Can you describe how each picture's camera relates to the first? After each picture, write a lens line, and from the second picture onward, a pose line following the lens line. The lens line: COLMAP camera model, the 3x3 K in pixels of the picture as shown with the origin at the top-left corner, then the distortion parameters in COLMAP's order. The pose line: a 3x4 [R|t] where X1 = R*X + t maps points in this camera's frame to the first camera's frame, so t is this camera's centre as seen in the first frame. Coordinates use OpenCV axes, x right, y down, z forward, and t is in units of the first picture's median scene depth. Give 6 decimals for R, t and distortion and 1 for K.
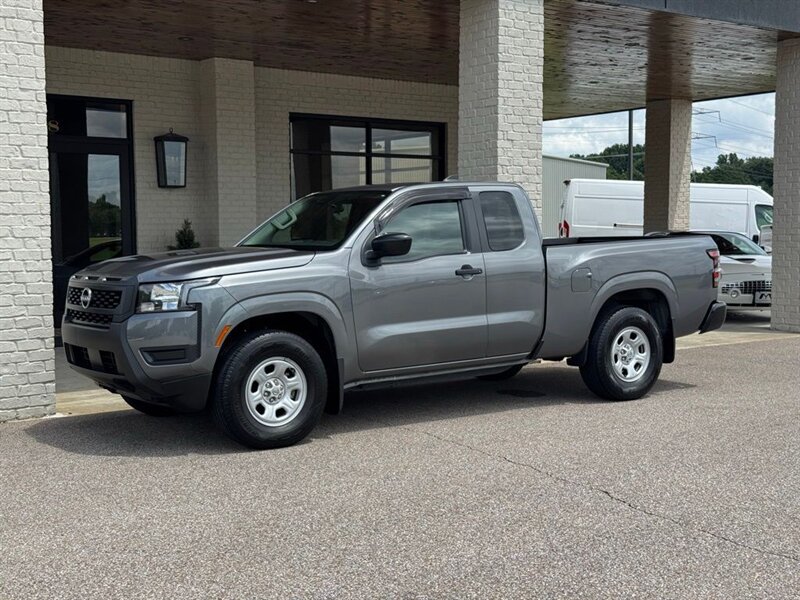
lens RADIAL K [[1107.4, 0, 392.6], [0, 1107.4, 302.6], [0, 0, 1]] dist [0.194136, -0.410175]
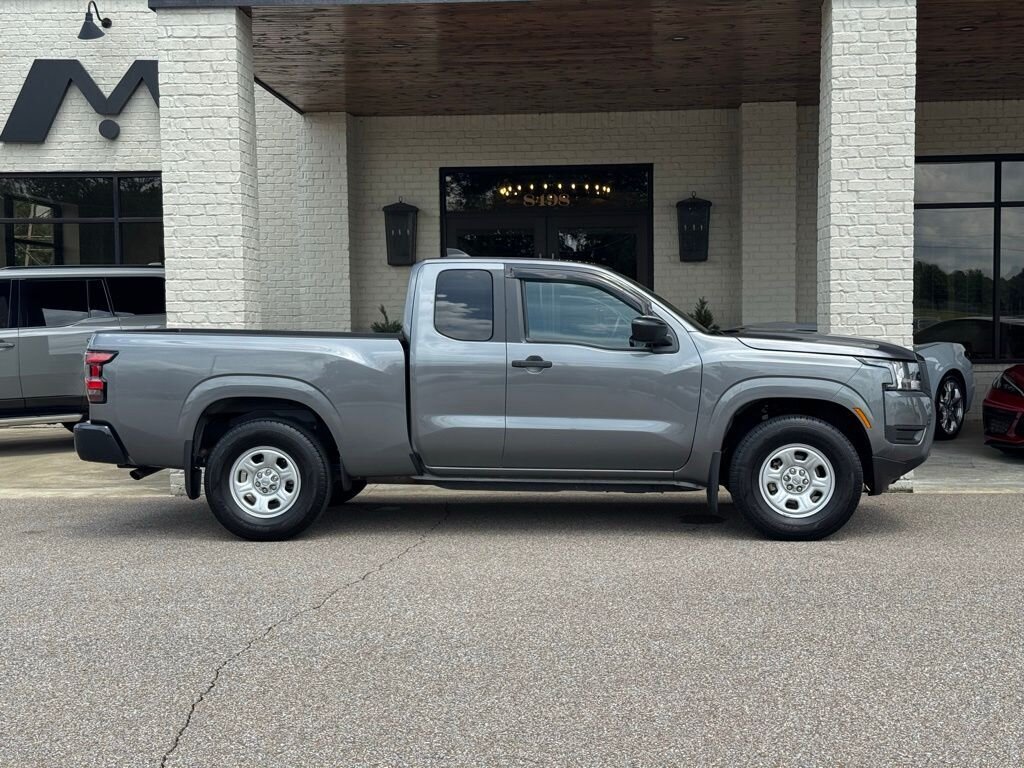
lens RADIAL K [[1414.9, 0, 512.0], [0, 1414.9, 384.0], [0, 0, 1]] dist [0.192701, -0.386015]
pose [[0.763496, 0.029202, -0.645152, 0.694260], [-0.035461, 0.999366, 0.003269, -0.013538], [0.644839, 0.020381, 0.764047, 0.143853]]
